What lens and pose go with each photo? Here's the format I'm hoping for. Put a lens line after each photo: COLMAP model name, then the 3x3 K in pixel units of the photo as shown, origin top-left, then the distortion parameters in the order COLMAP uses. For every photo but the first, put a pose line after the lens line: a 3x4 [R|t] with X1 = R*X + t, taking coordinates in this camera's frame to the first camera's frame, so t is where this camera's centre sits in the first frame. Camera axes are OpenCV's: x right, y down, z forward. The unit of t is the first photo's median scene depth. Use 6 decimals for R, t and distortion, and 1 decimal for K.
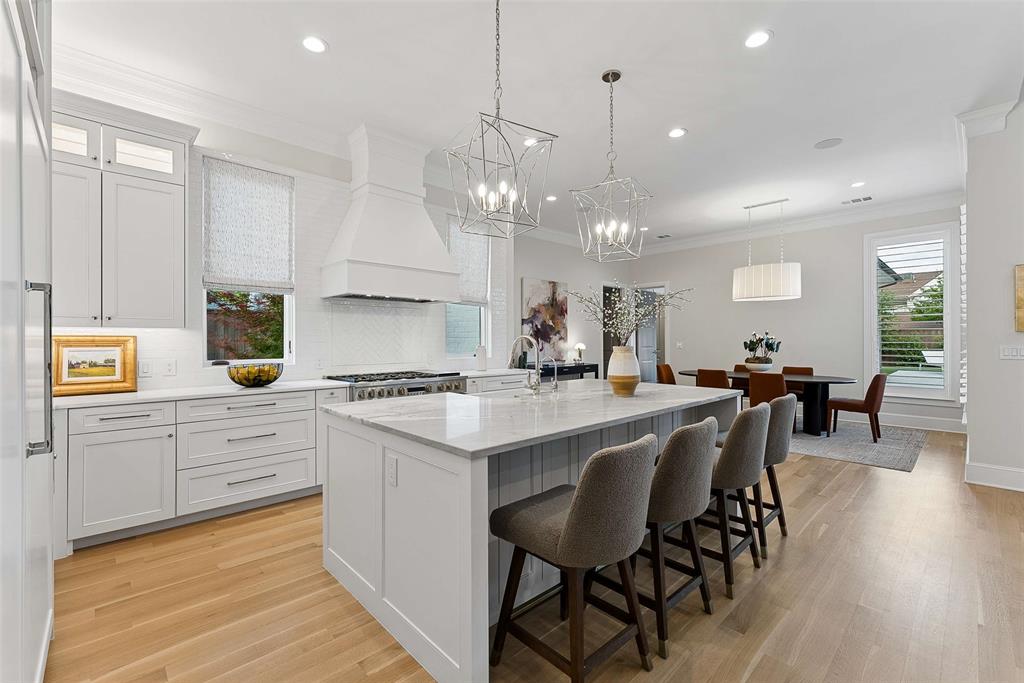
lens RADIAL K [[419.8, 0, 512.0], [0, 419.8, 341.5], [0, 0, 1]] dist [0.000751, 0.000046]
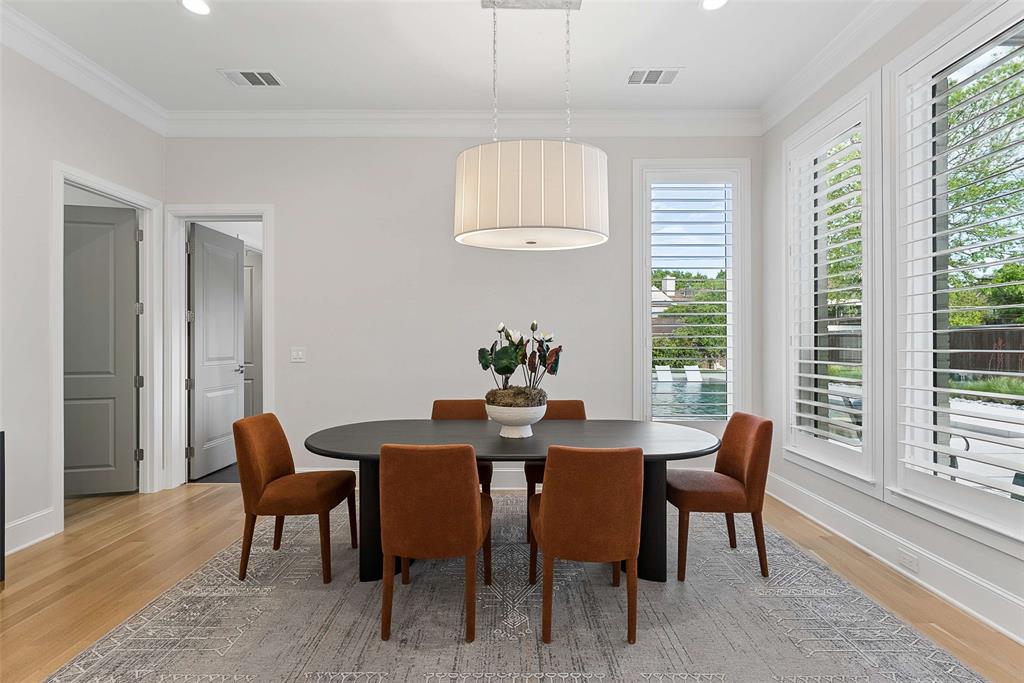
lens RADIAL K [[521.5, 0, 512.0], [0, 521.5, 341.5], [0, 0, 1]] dist [-0.000804, -0.000133]
pose [[0.699181, 0.002532, 0.714941, 0.238907], [-0.000746, 0.999996, -0.002813, -0.004496], [-0.714945, 0.001433, 0.699180, 0.660698]]
